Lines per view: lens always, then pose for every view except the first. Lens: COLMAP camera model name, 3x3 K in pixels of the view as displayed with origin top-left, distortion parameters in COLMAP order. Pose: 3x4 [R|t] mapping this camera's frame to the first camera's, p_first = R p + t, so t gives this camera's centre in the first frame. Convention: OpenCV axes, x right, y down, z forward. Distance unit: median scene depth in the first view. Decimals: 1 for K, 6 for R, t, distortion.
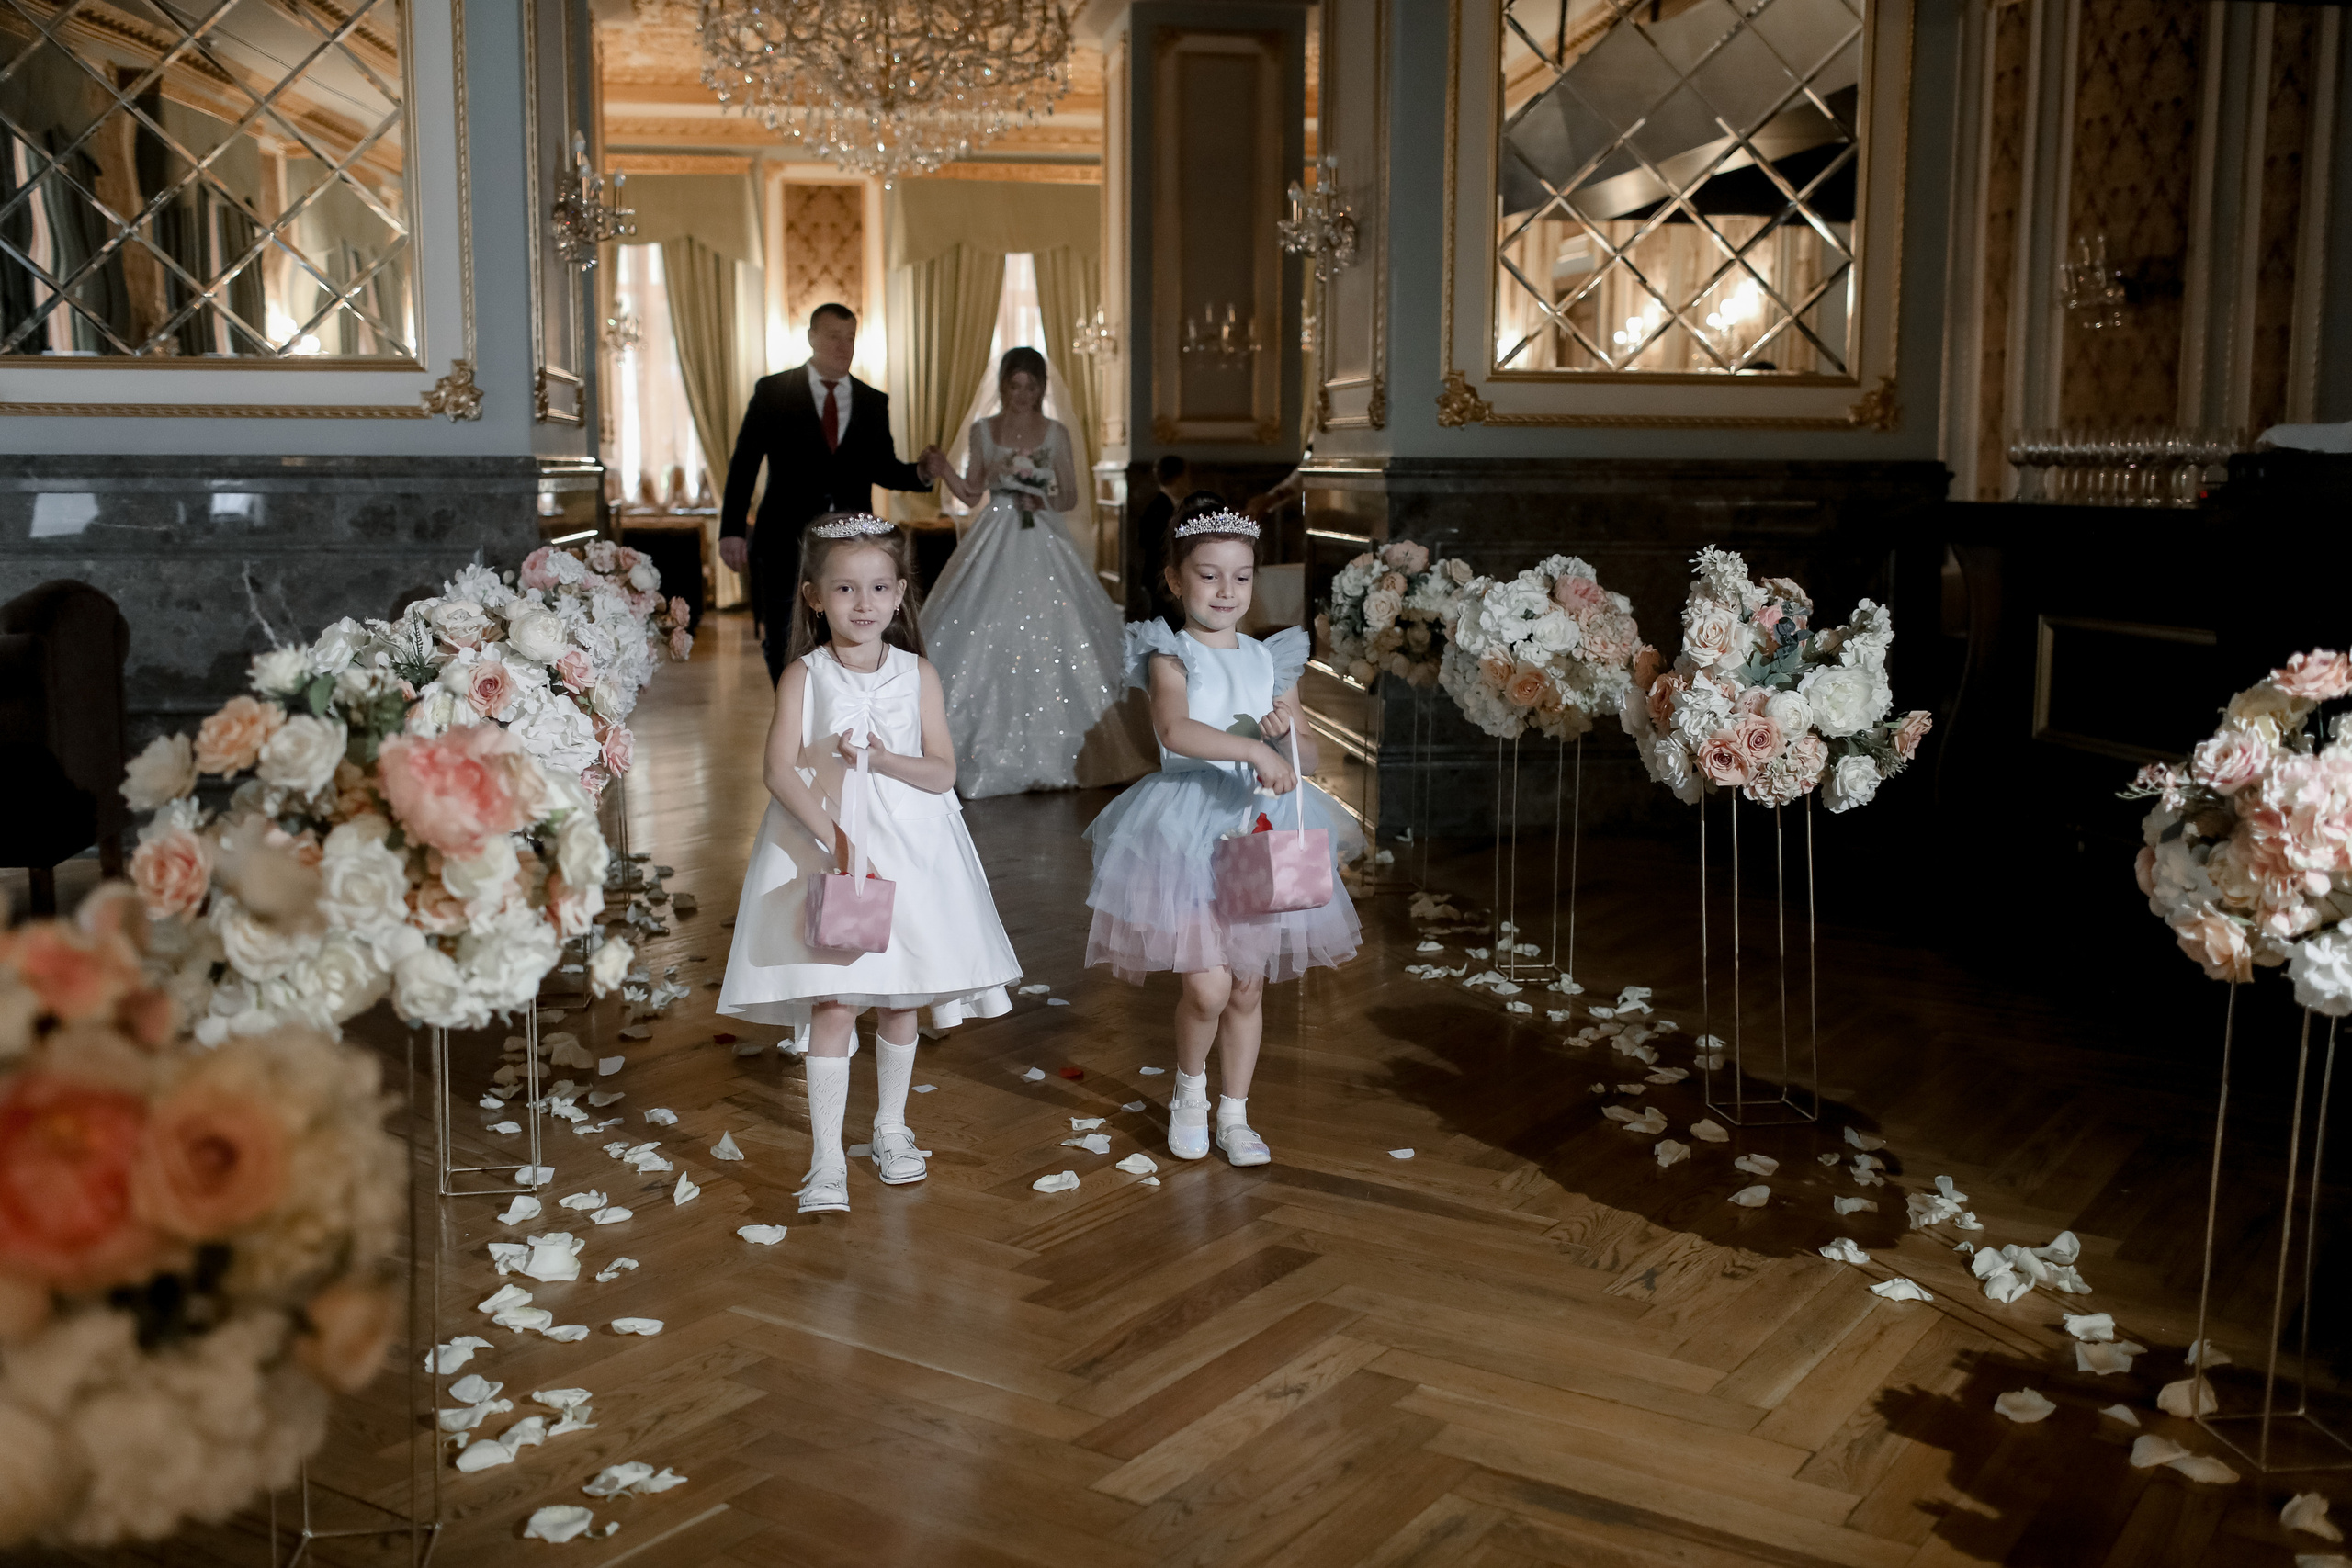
lens RADIAL K [[2234.8, 0, 1171.3], [0, 2234.8, 762.9], [0, 0, 1]] dist [-0.018493, 0.026748]
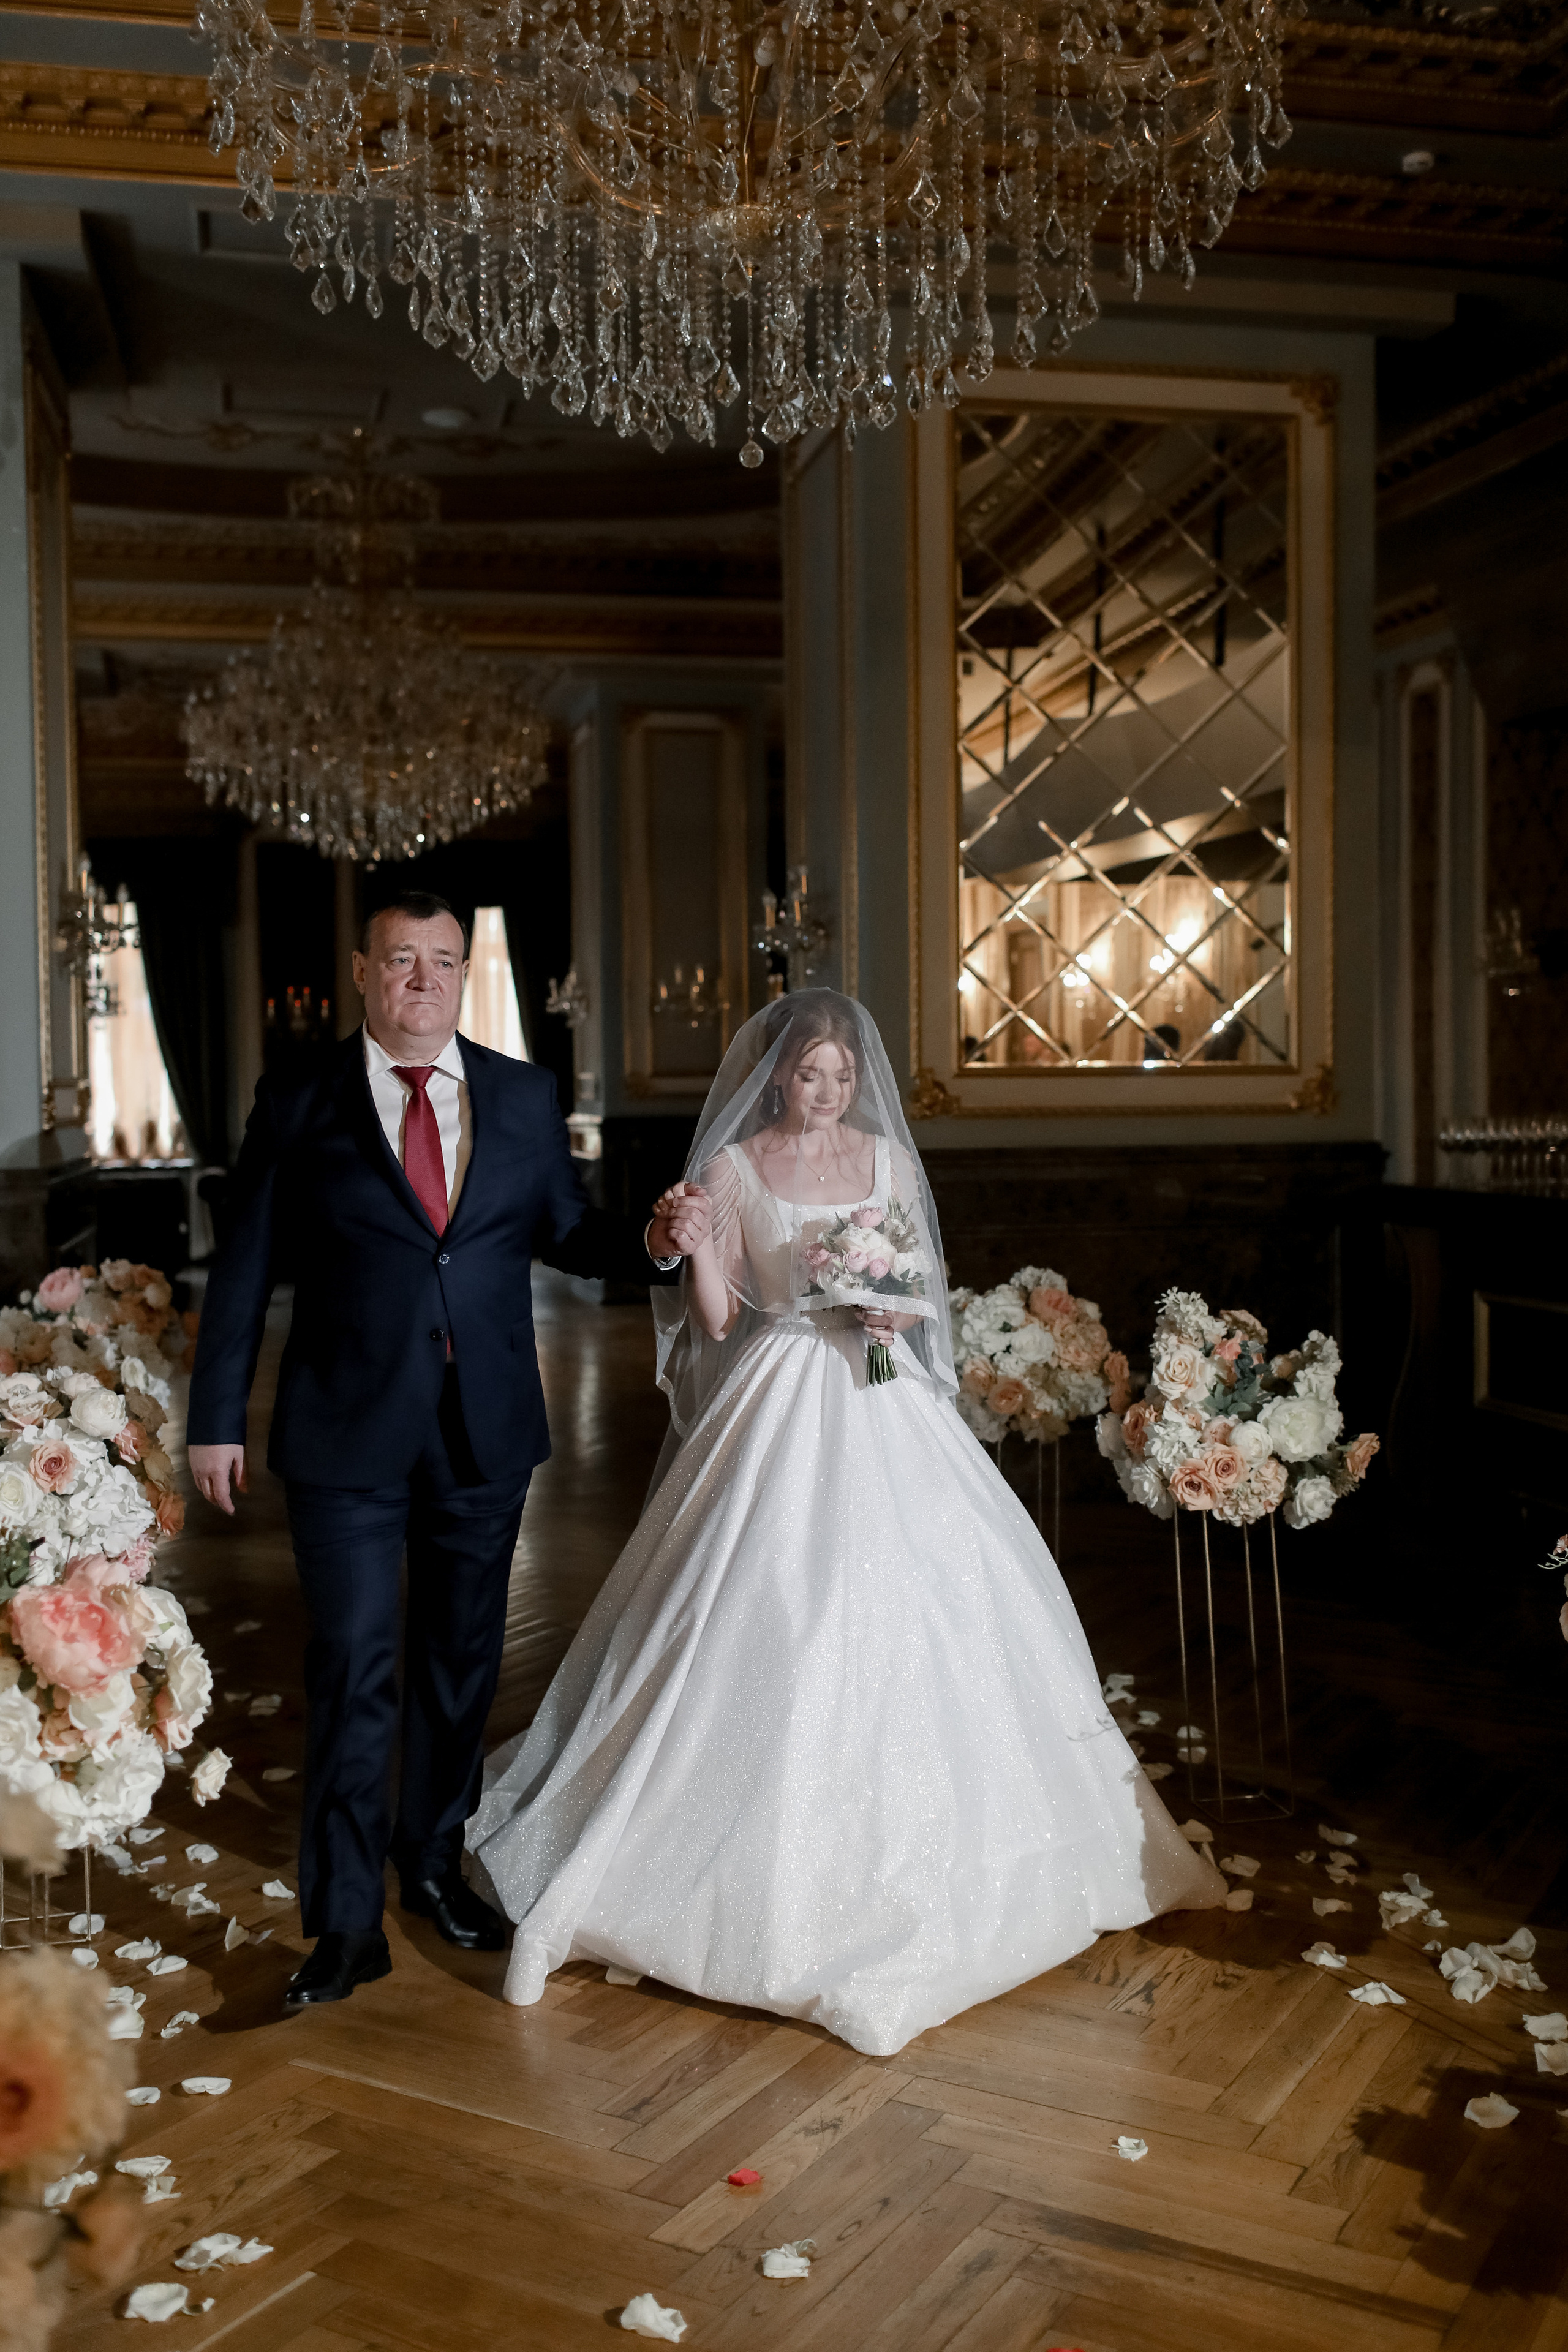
lens RADIAL K [[2235.0, 0, 774.2], [0, 2235.0, 1164.1], [0, 0, 1]] dist [-0.018493, 0.026748]
pose [[0.997767, -0.019414, 0.063912, -0.026126], [0.025272, 0.995423, -0.092160, -0.068635], [-0.061830, 0.093569, 0.993691, -0.094485]]
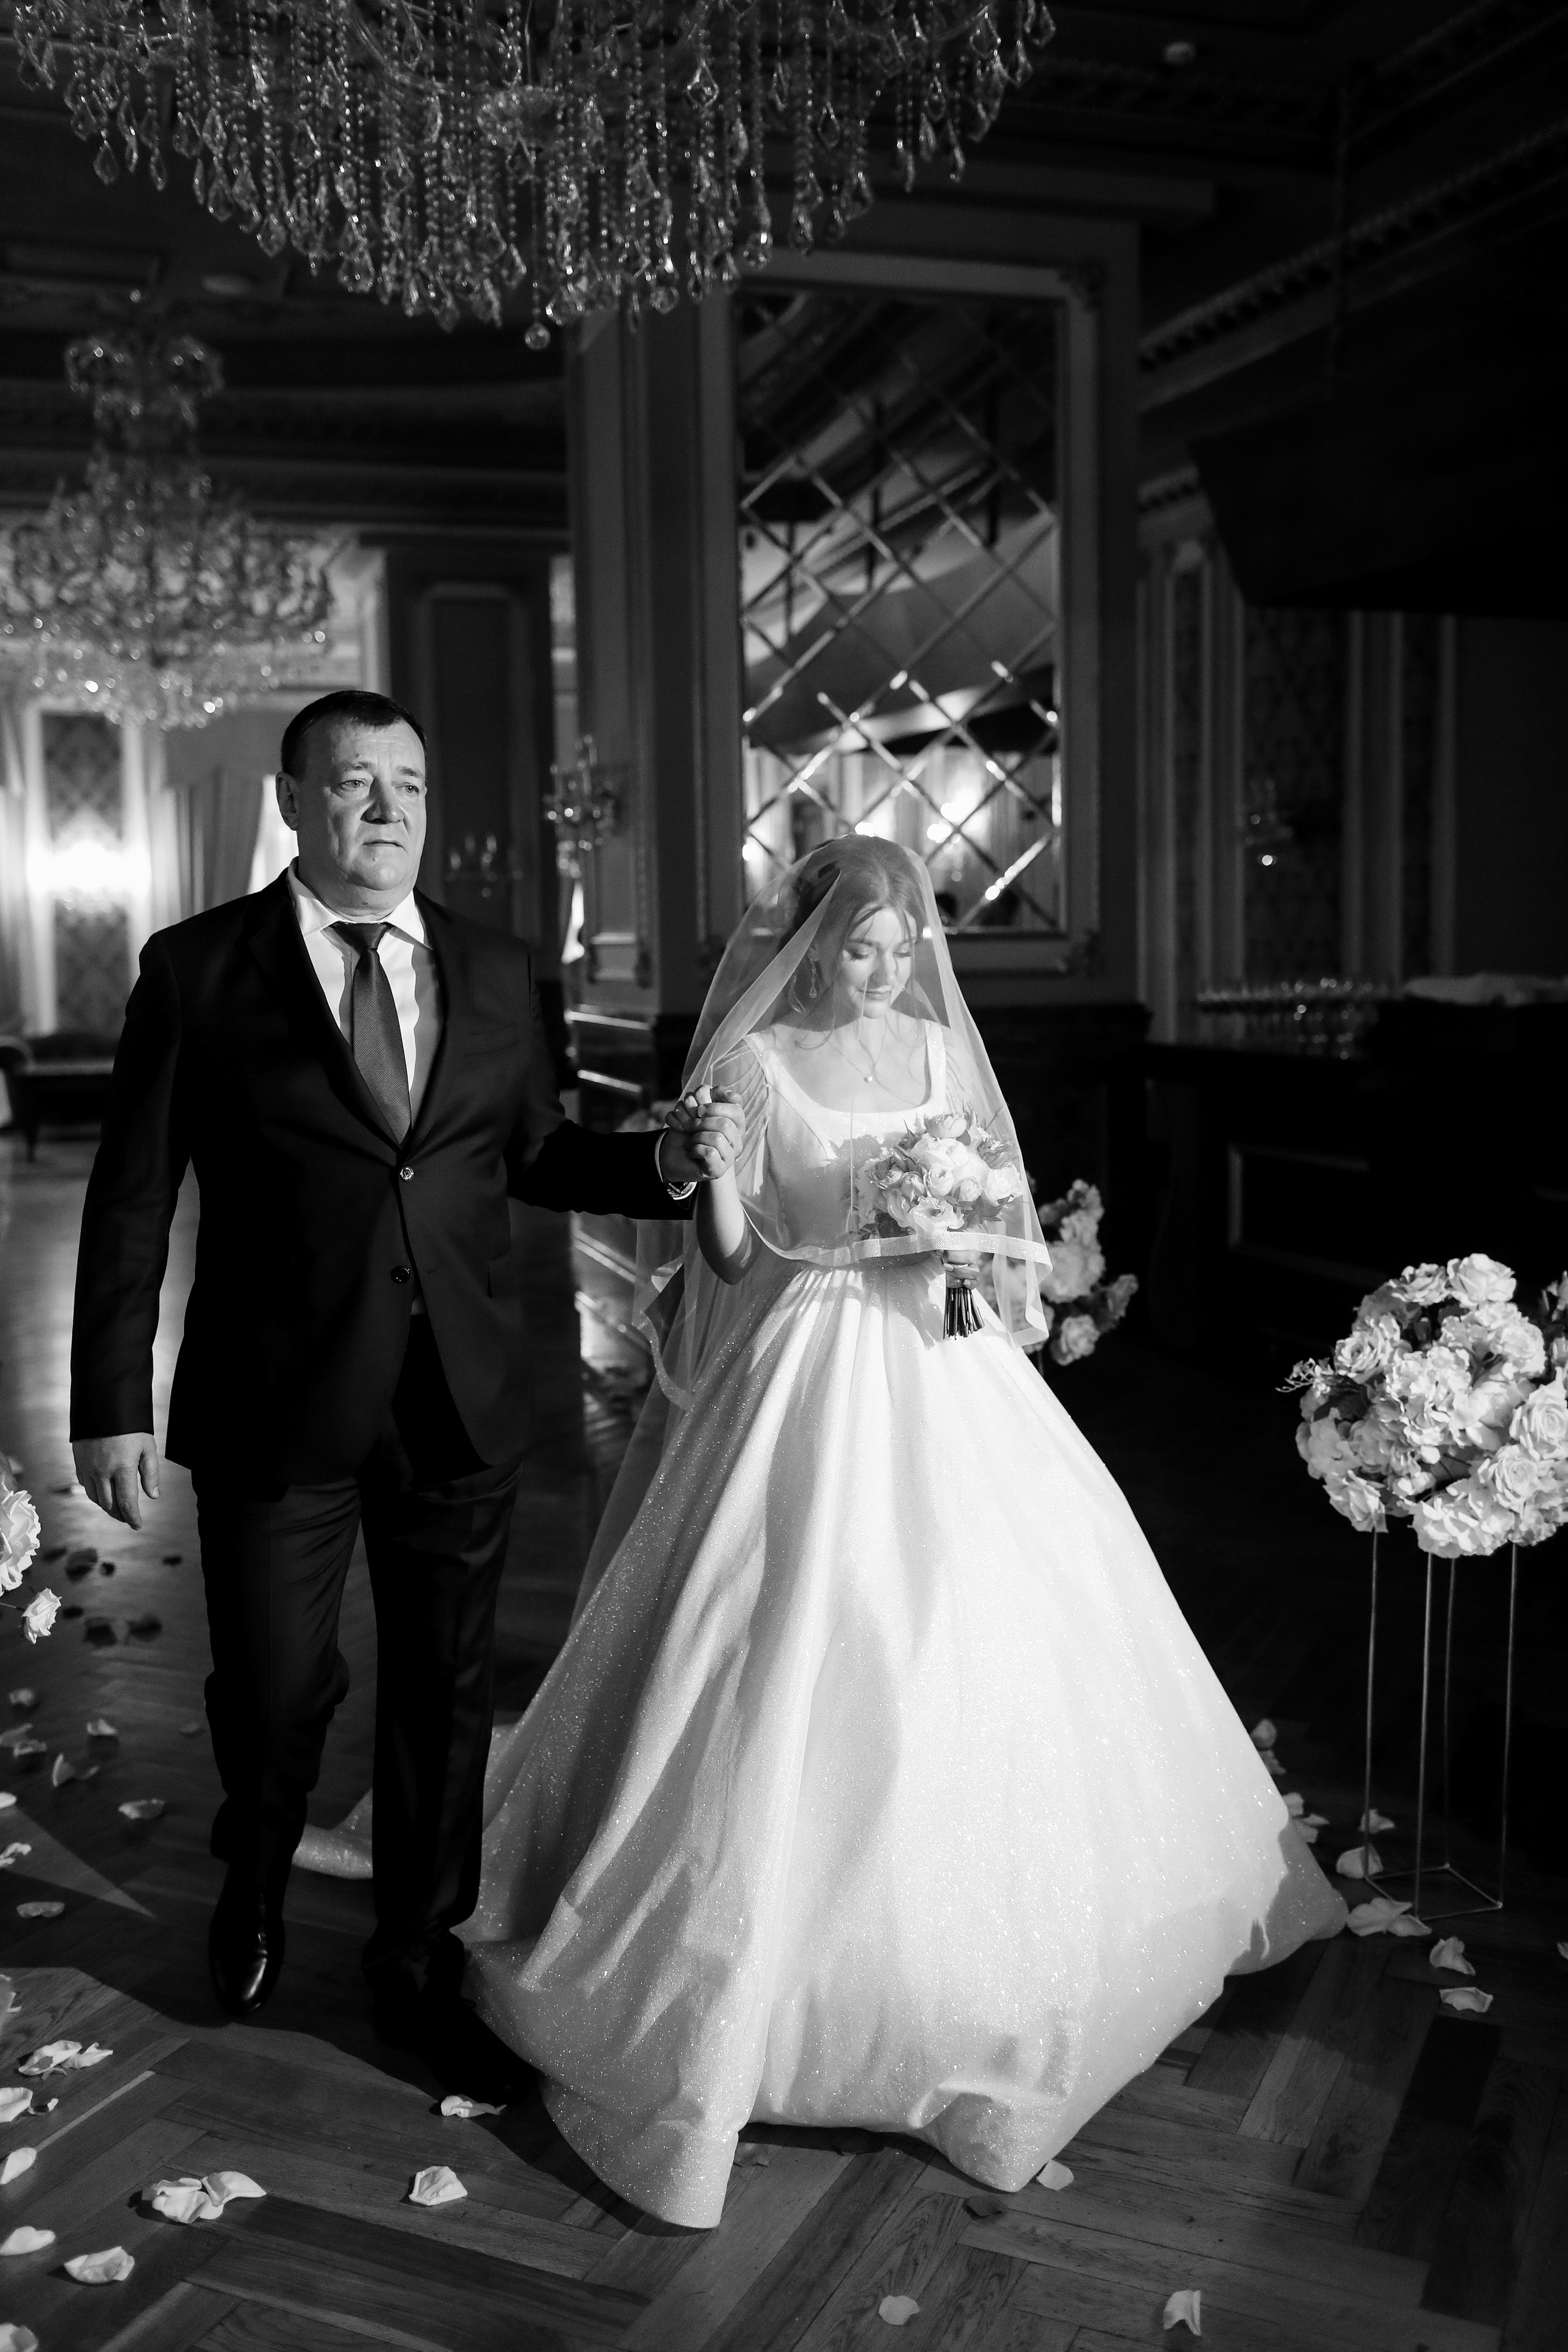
lens RADIAL K [[2176.4, 0, 759.2], [0, 2176.4, 1163.2], [0, 0, 1]] dist [-0.014236, 0.008577]
pose [[0.988045, -0.037413, 0.149554, -0.029080], [0.042054, 0.998723, -0.027990, -0.065248], [-0.148316, 0.033945, 0.988357, -0.120055]]
